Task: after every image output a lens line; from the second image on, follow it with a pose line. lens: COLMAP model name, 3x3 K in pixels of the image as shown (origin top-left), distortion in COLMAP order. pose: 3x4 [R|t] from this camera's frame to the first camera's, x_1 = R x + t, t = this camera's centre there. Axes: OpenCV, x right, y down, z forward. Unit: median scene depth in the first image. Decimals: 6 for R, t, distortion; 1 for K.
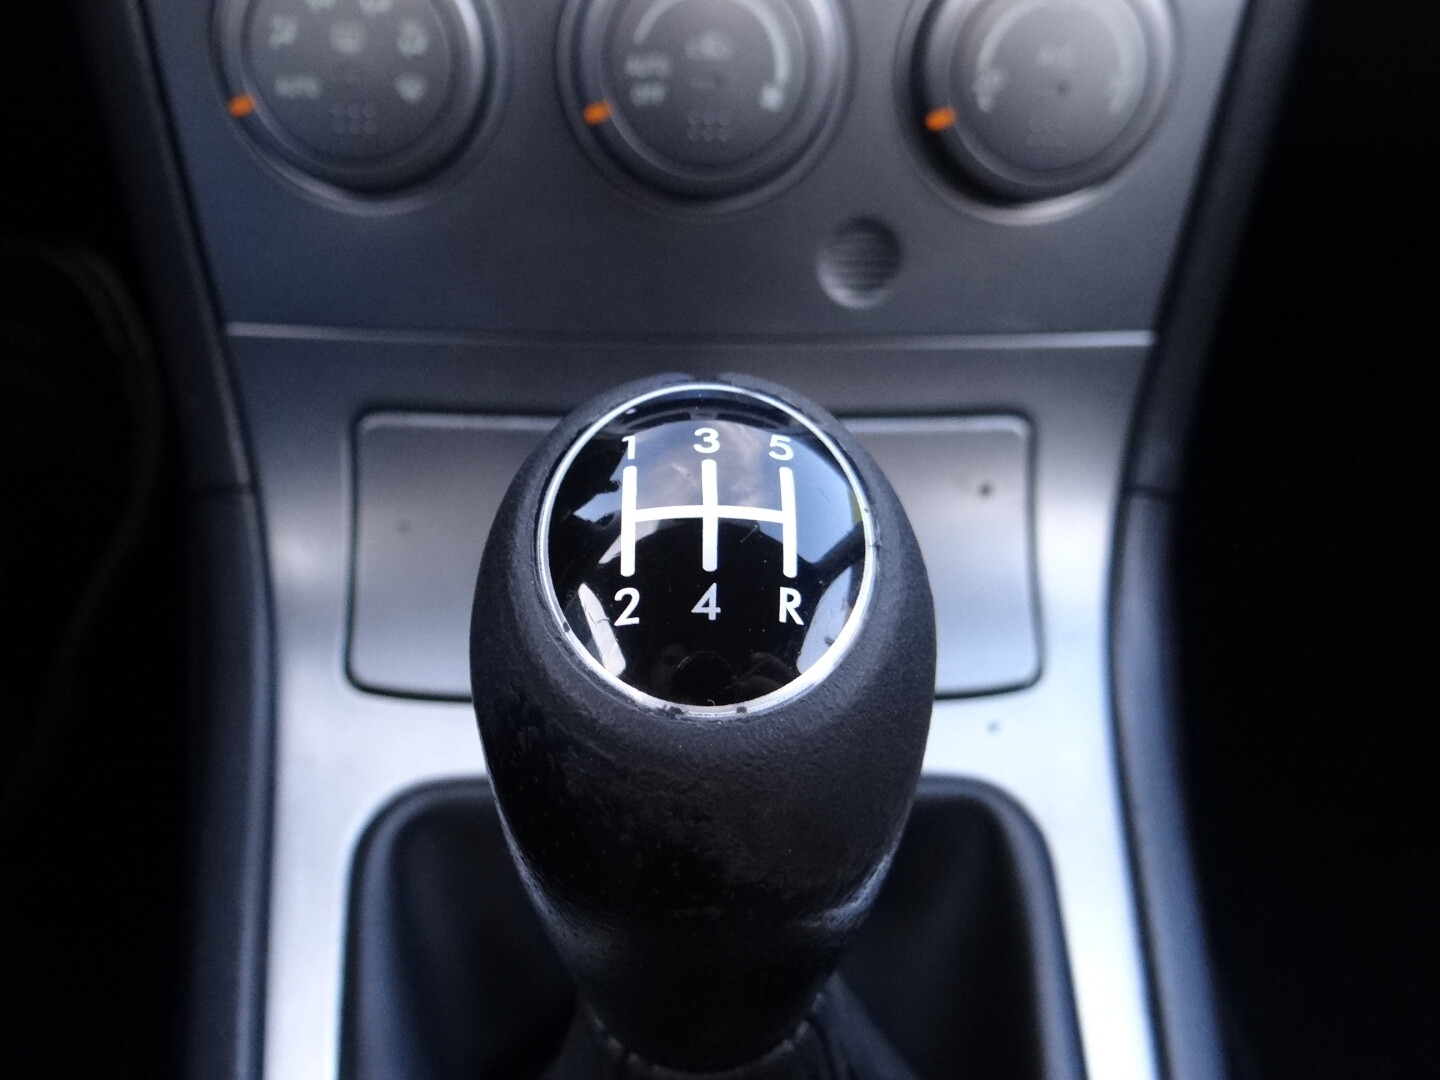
lens RADIAL K [[1369.1, 0, 720.0], [0, 1369.1, 540.0], [0, 0, 1]] dist [0.056721, -0.000598]
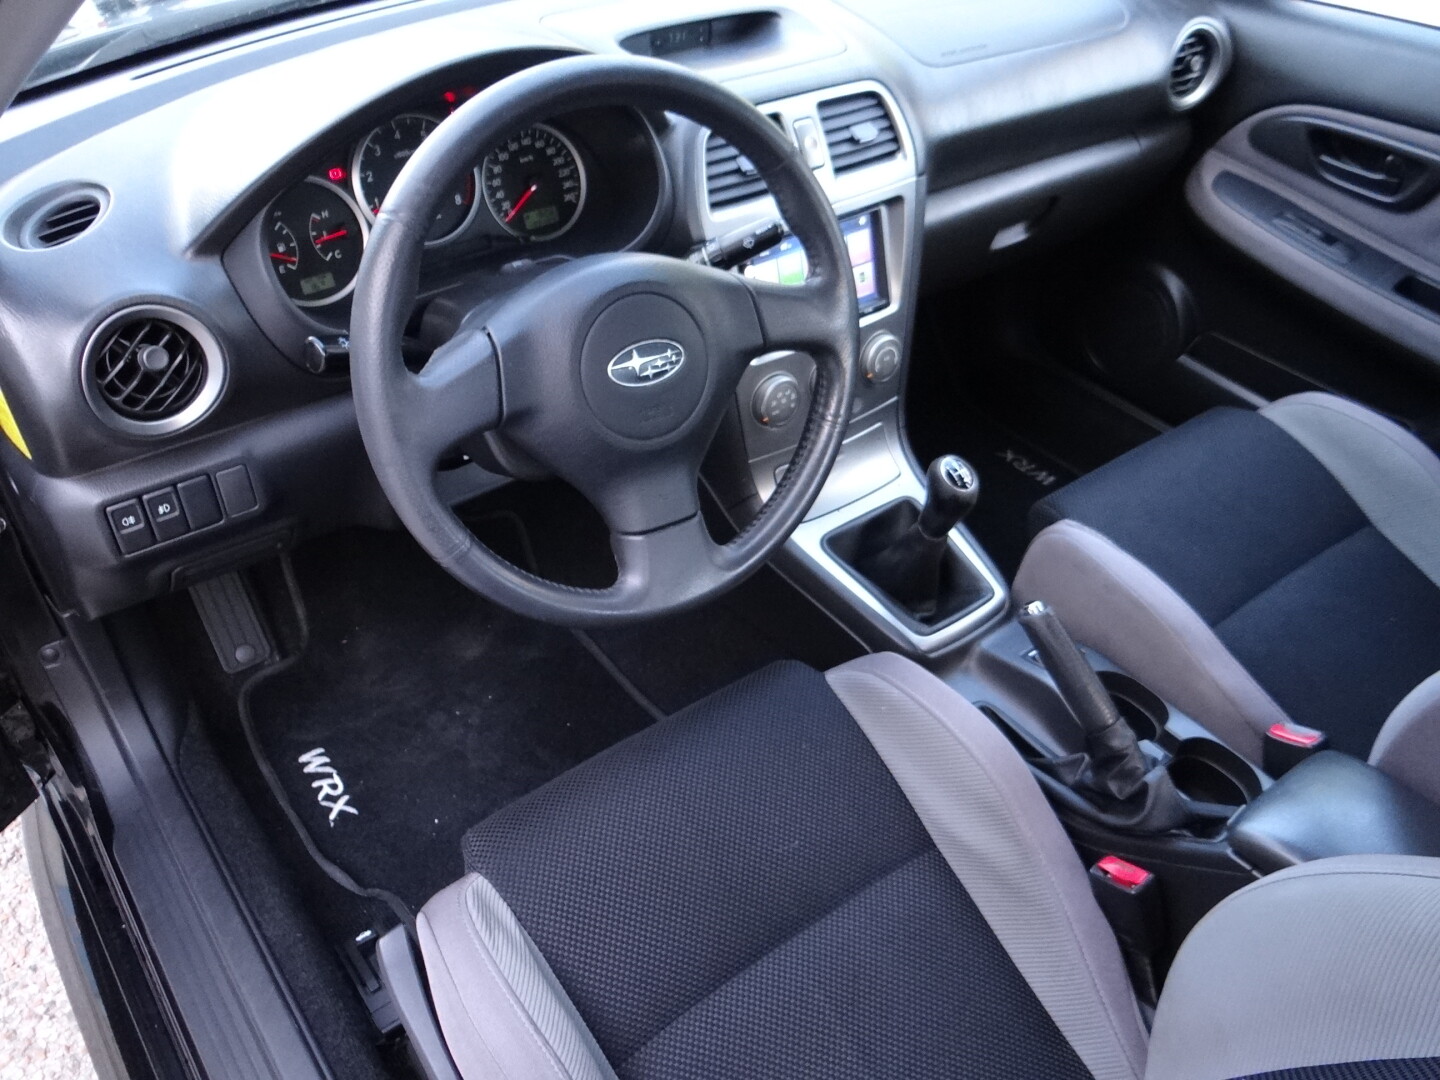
lens RADIAL K [[1164.6, 0, 717.8], [0, 1164.6, 522.1], [0, 0, 1]] dist [-0.001013, -0.007949]
pose [[0.813249, -0.365953, 0.452443, -2.526062], [0.284912, 0.928342, 0.238759, -1.027666], [-0.507396, -0.065264, 0.859238, -2.522803]]
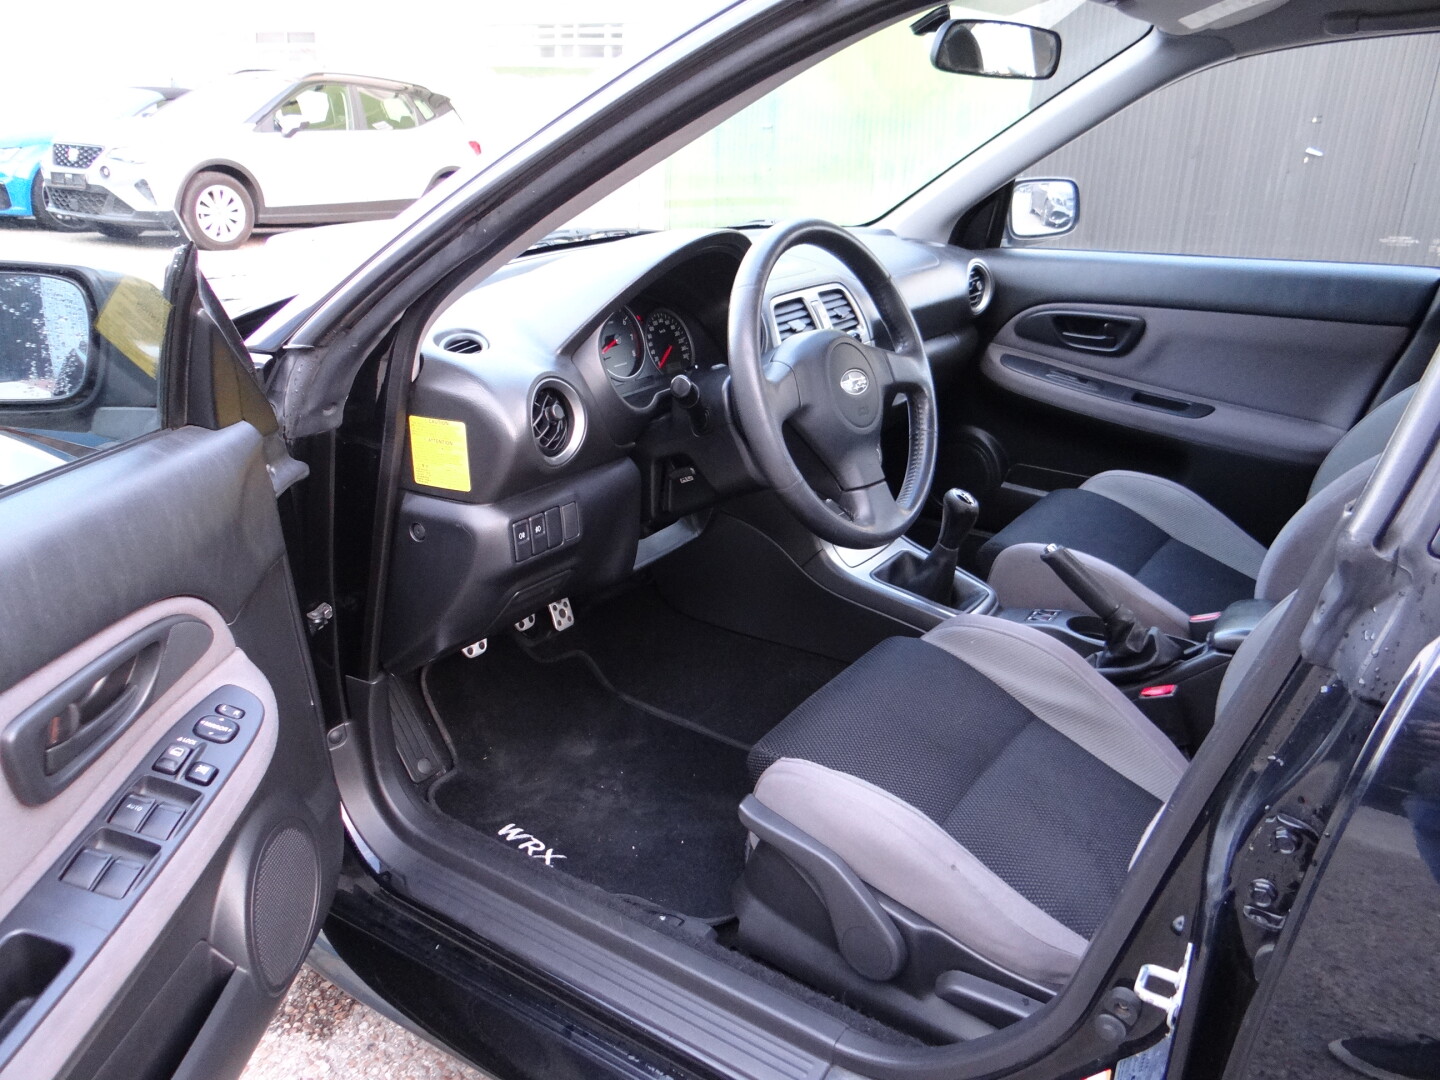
lens RADIAL K [[1144.1, 0, 720.7], [0, 1144.1, 491.2], [0, 0, 1]] dist [-0.007601, -0.006824]
pose [[0.580824, -0.276425, 0.765658, -5.292666], [0.409369, 0.912175, 0.018777, -0.660540], [-0.703605, 0.302531, 0.642973, -2.475489]]
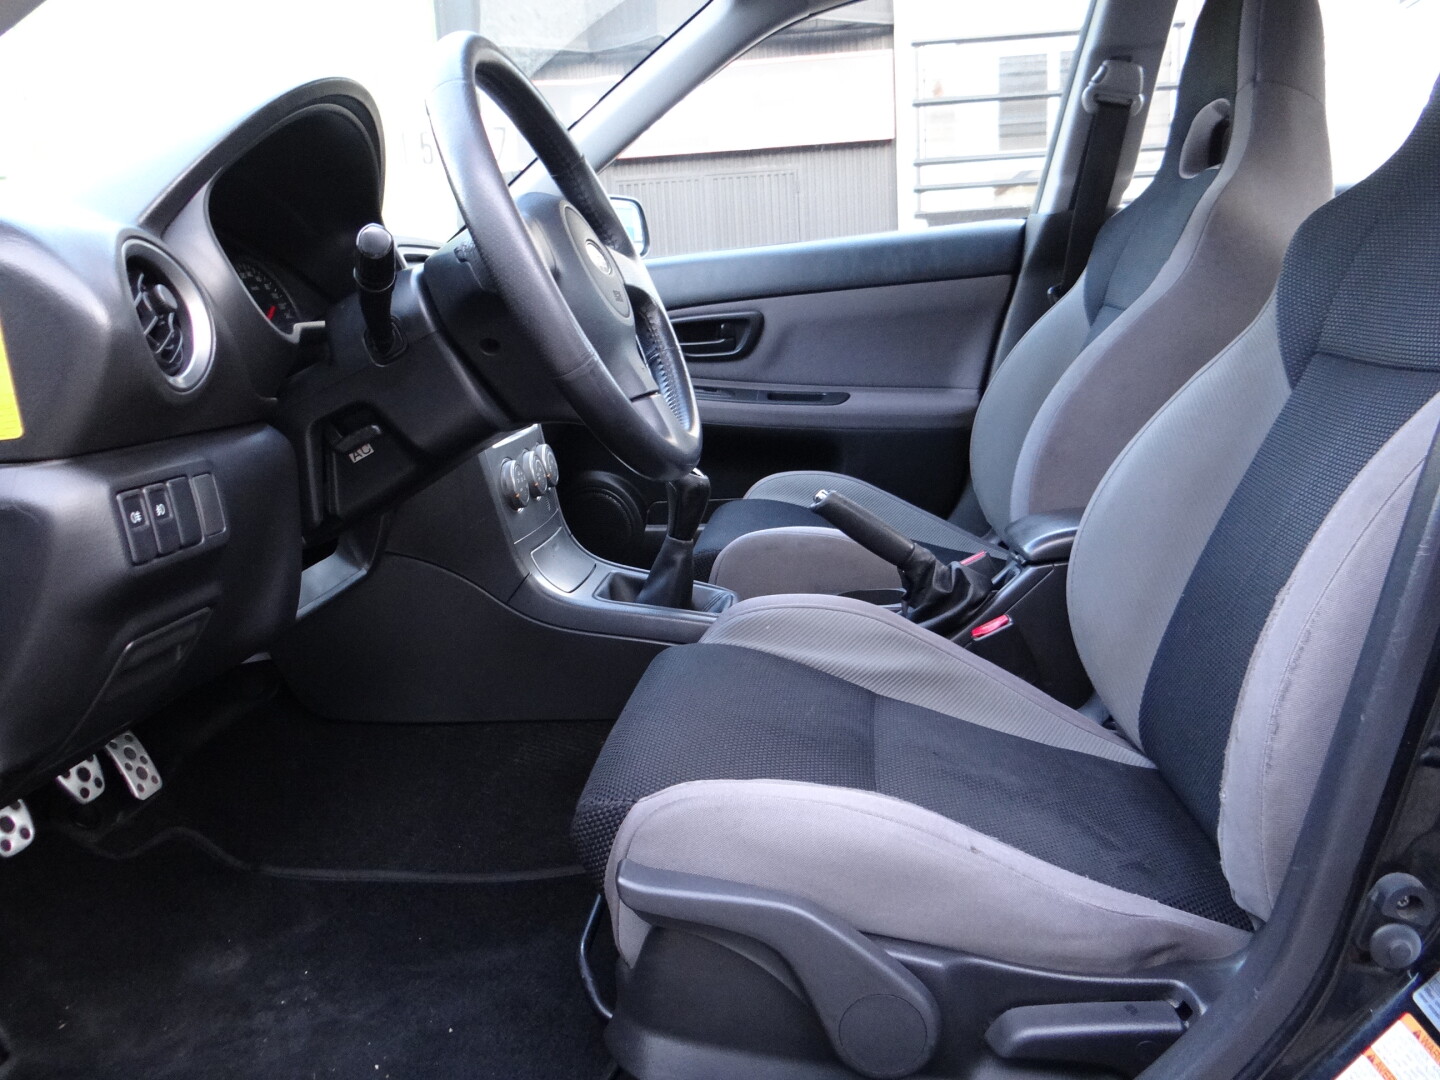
lens RADIAL K [[1136.6, 0, 707.5], [0, 1136.6, 512.5], [0, 0, 1]] dist [-0.007511, 0.001586]
pose [[0.135964, -0.217122, 0.966629, -4.562753], [0.565762, 0.817965, 0.104150, -0.306519], [-0.813282, 0.532721, 0.234053, -0.593462]]
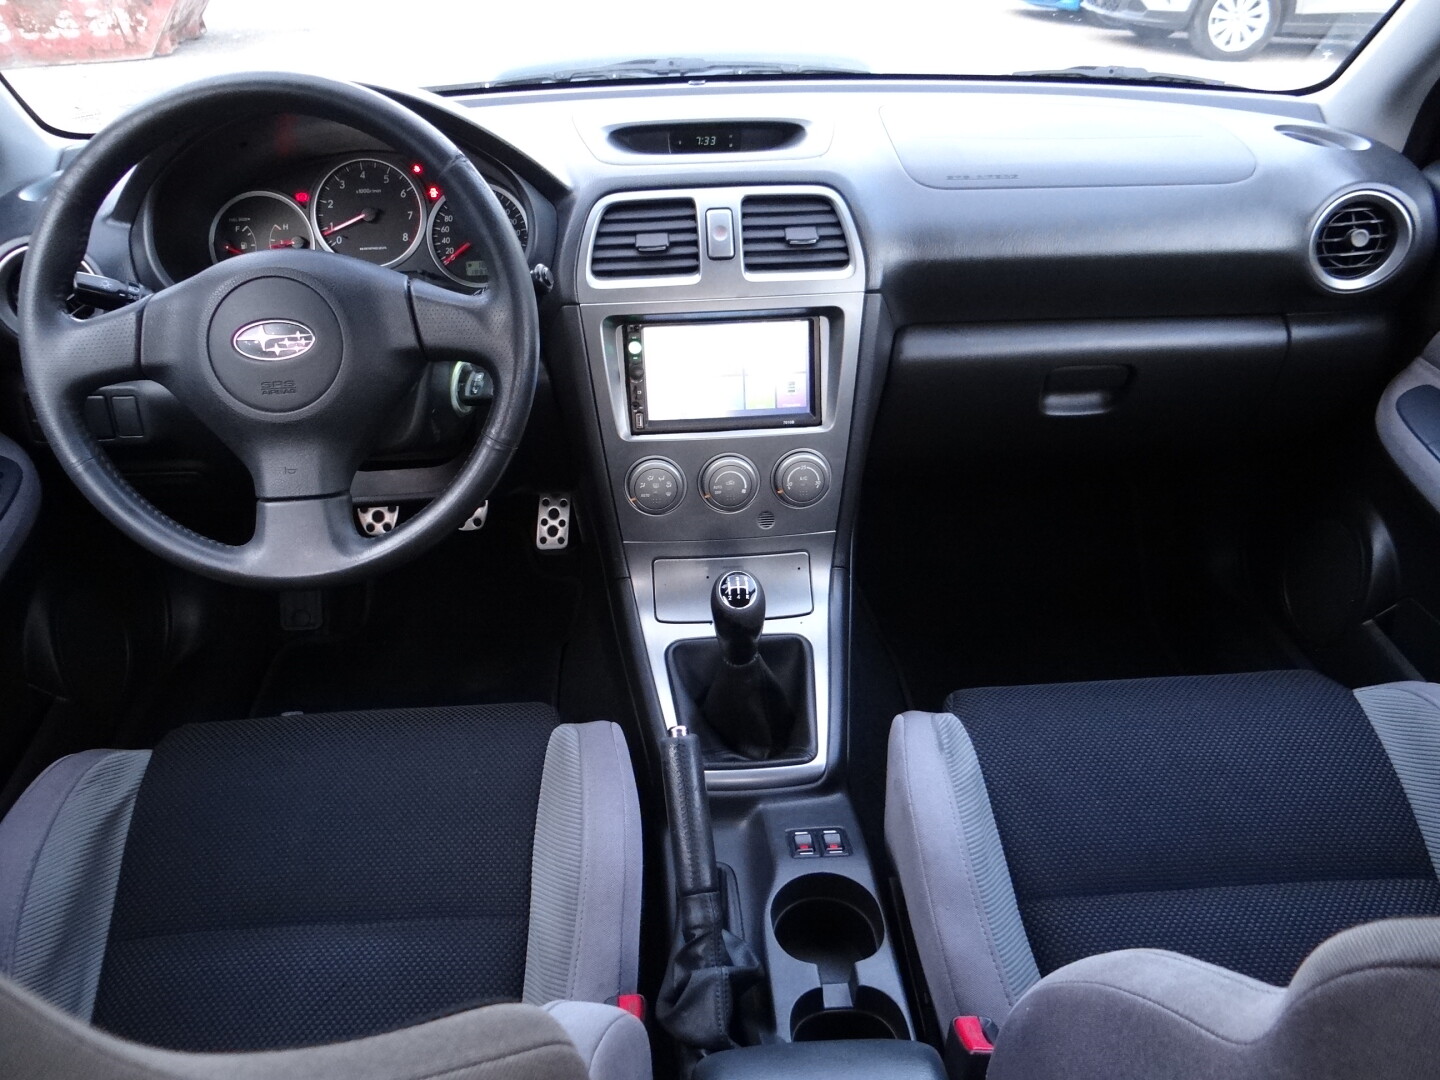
lens RADIAL K [[1136.6, 0, 720.0], [0, 1136.6, 540.0], [0, 0, 1]] dist [-0.006528, -0.009917]
pose [[0.998479, -0.054788, -0.006097, -0.029822], [0.054726, 0.998452, -0.009882, -0.119976], [0.006629, 0.009534, 0.999933, -2.989217]]
